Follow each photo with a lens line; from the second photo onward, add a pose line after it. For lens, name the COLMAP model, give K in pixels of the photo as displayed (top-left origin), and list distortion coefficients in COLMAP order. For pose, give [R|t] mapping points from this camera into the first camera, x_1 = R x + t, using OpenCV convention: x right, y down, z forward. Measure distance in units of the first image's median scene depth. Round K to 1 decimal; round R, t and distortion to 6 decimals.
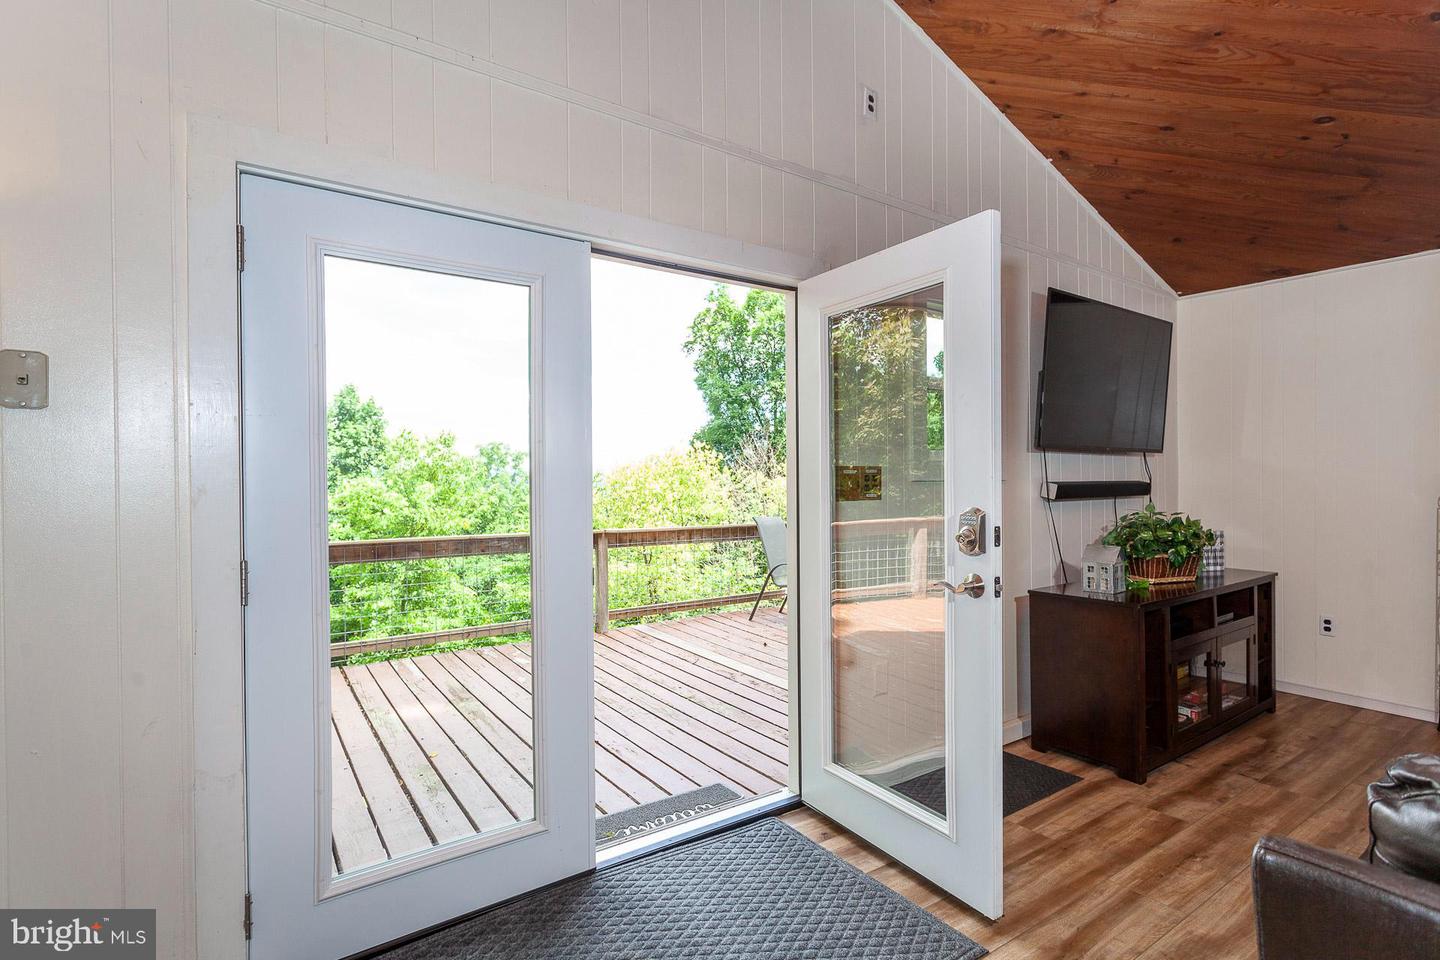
lens RADIAL K [[709.9, 0, 744.1], [0, 709.9, 482.9], [0, 0, 1]] dist [-0.002560, 0.000138]
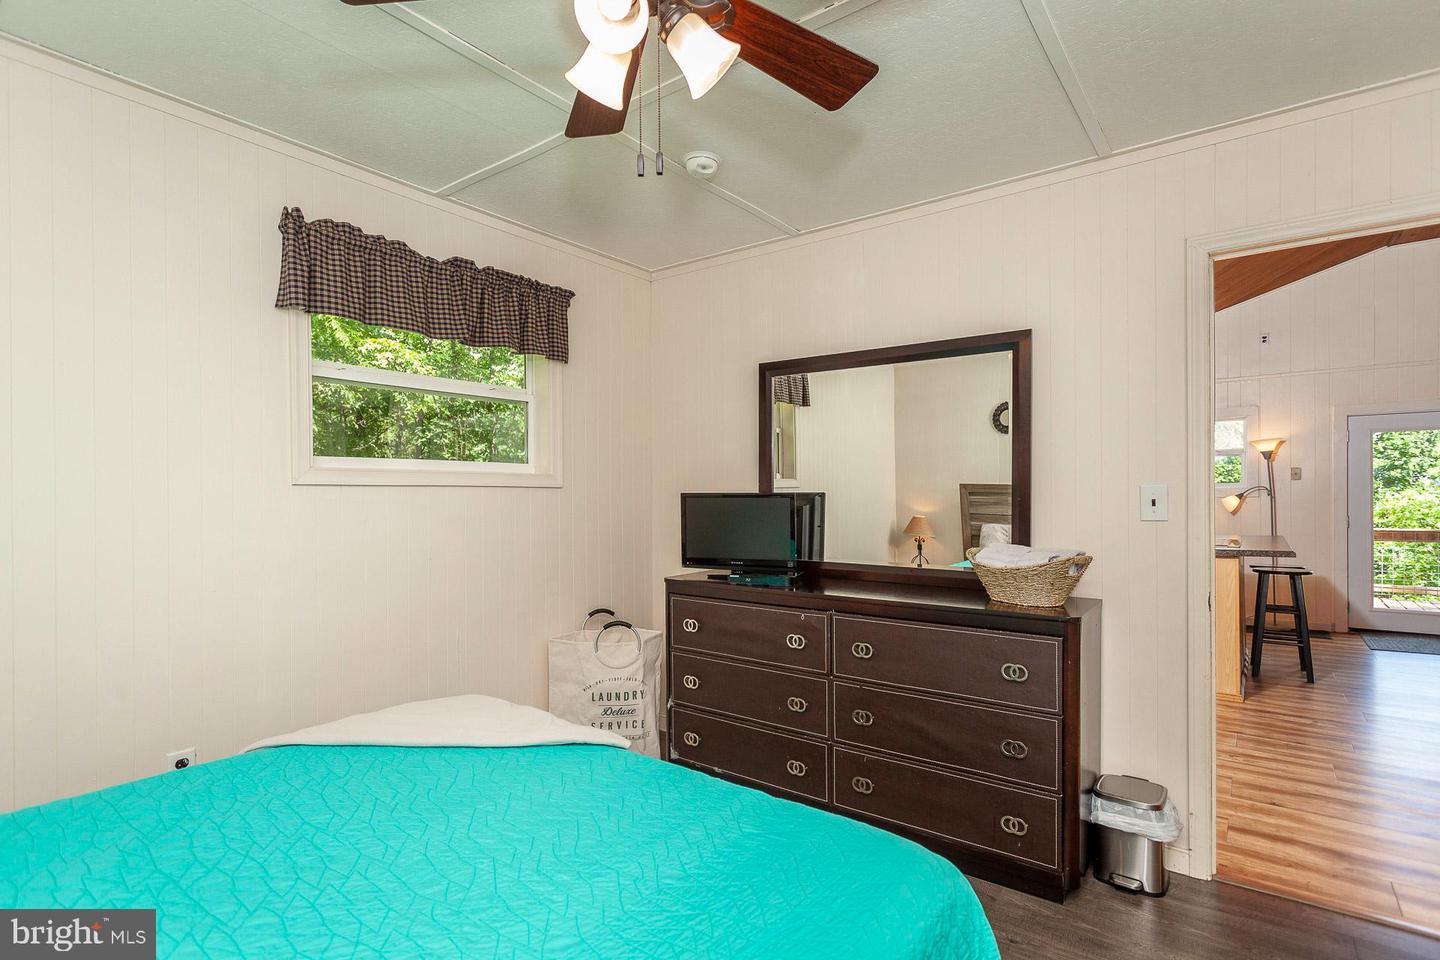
lens RADIAL K [[679.0, 0, 725.6], [0, 679.0, 485.2], [0, 0, 1]] dist [0.001922, 0.000419]
pose [[0.277968, -0.005108, -0.960577, 0.081022], [-0.007860, 0.999940, -0.007592, -0.000305], [0.960558, 0.009661, 0.277911, -0.134049]]
